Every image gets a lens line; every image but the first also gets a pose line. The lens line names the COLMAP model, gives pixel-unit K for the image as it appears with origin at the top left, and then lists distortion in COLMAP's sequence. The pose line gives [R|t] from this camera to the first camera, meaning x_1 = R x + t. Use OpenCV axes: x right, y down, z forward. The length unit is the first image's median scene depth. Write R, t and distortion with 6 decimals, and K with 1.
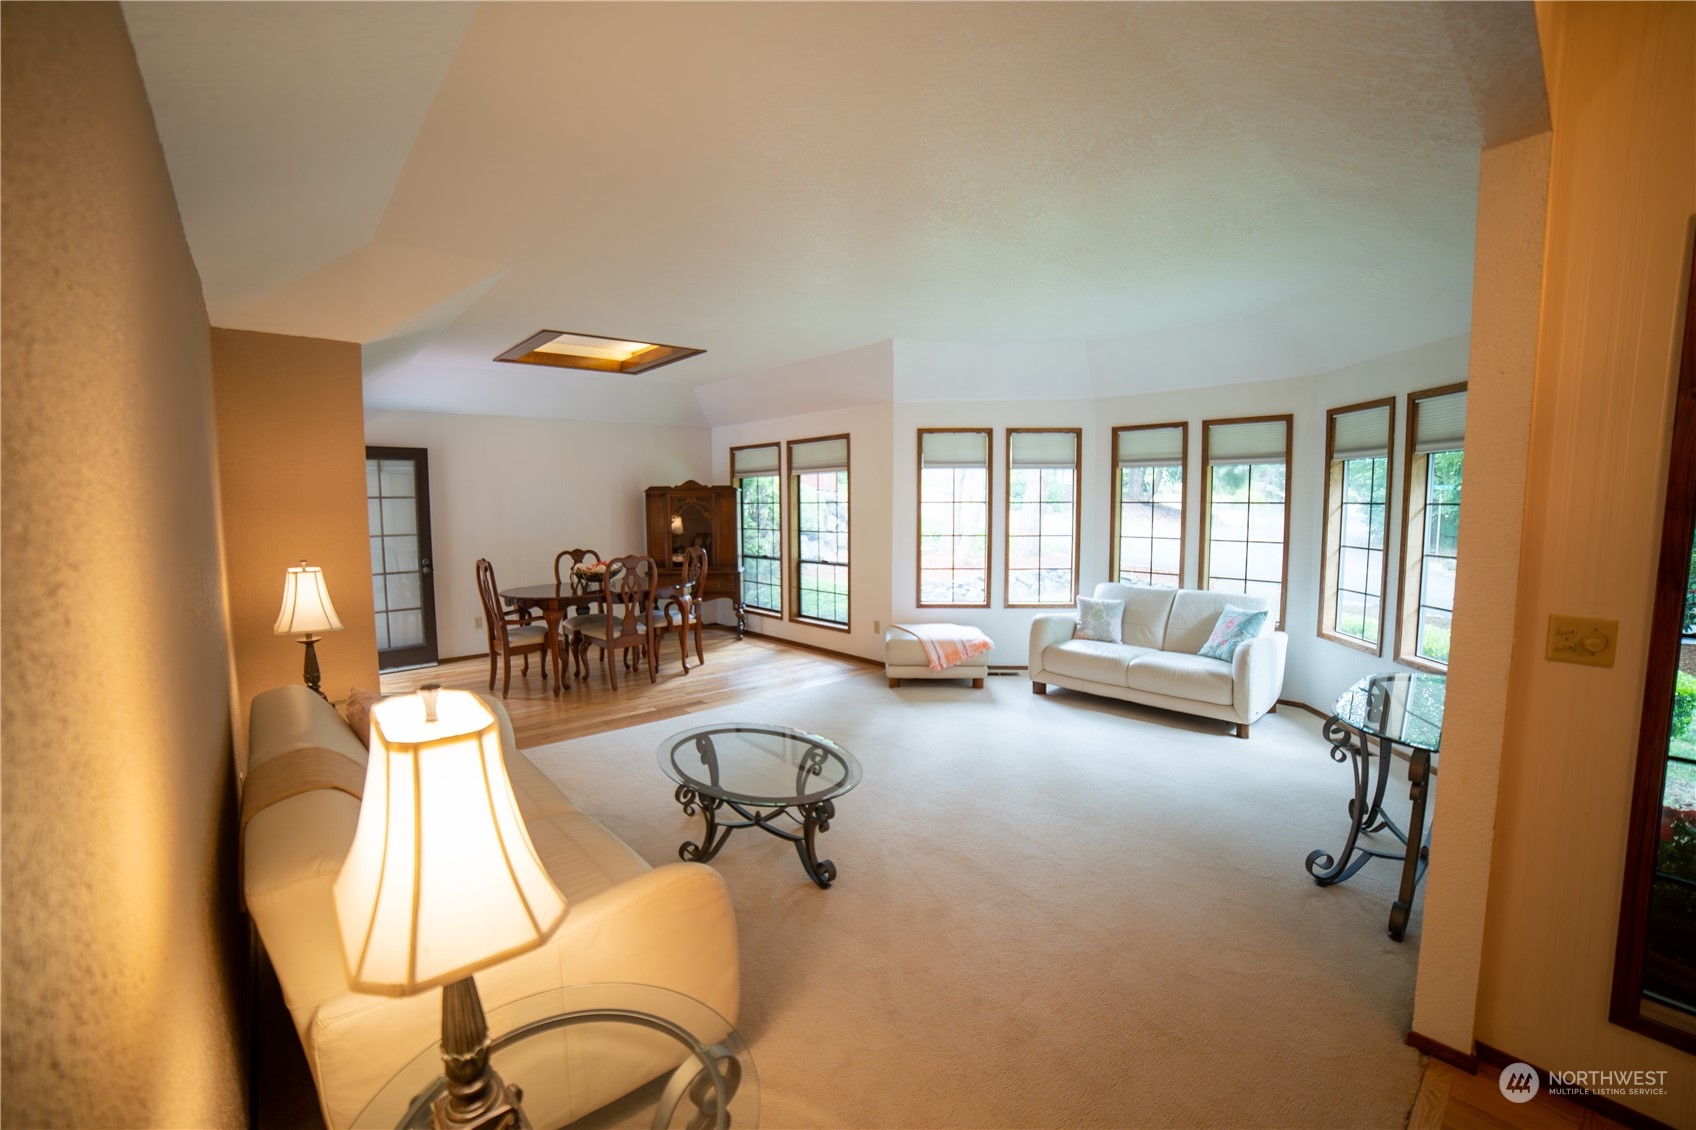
lens RADIAL K [[700.4, 0, 848.0], [0, 700.4, 565.0], [0, 0, 1]] dist [-0.098313, 0.042606]
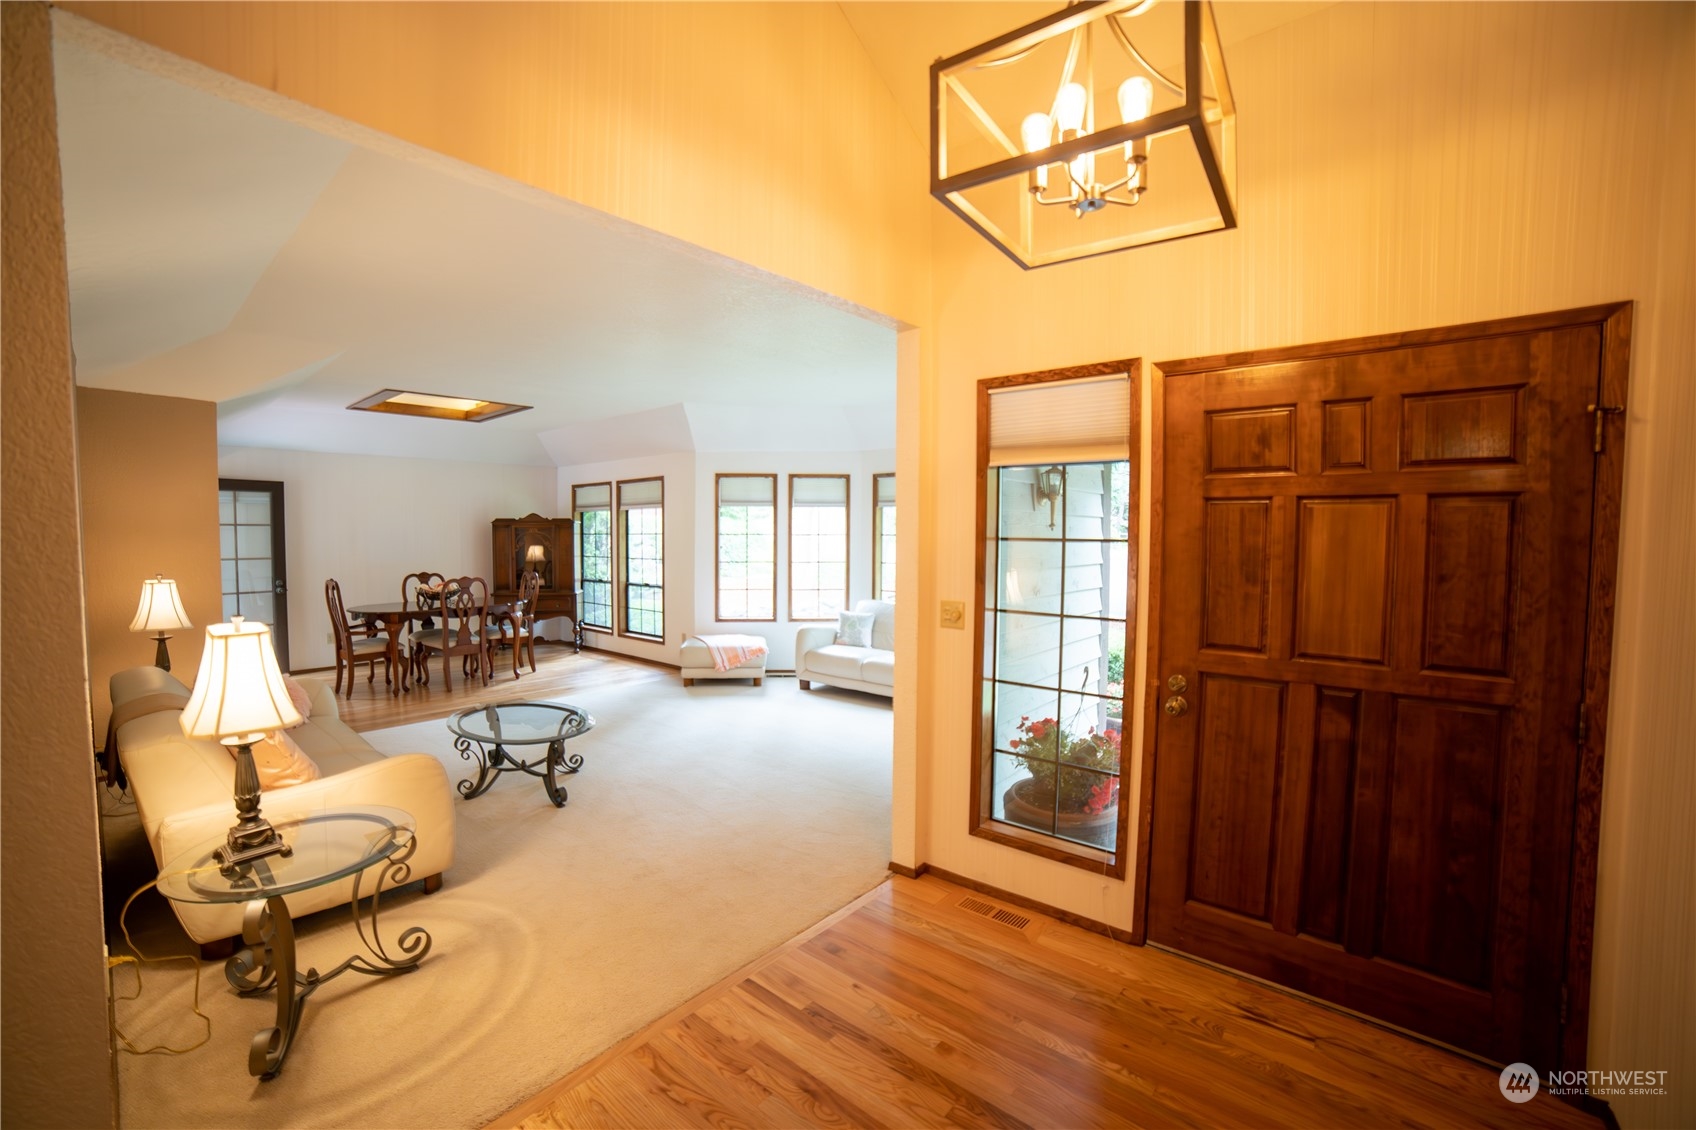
lens RADIAL K [[700.4, 0, 848.0], [0, 700.4, 565.0], [0, 0, 1]] dist [-0.098313, 0.042606]
pose [[0.991232, 0.003579, 0.132082, 0.167351], [0.002421, 0.998973, -0.045241, 0.018705], [-0.132108, 0.045164, 0.990206, -0.220550]]
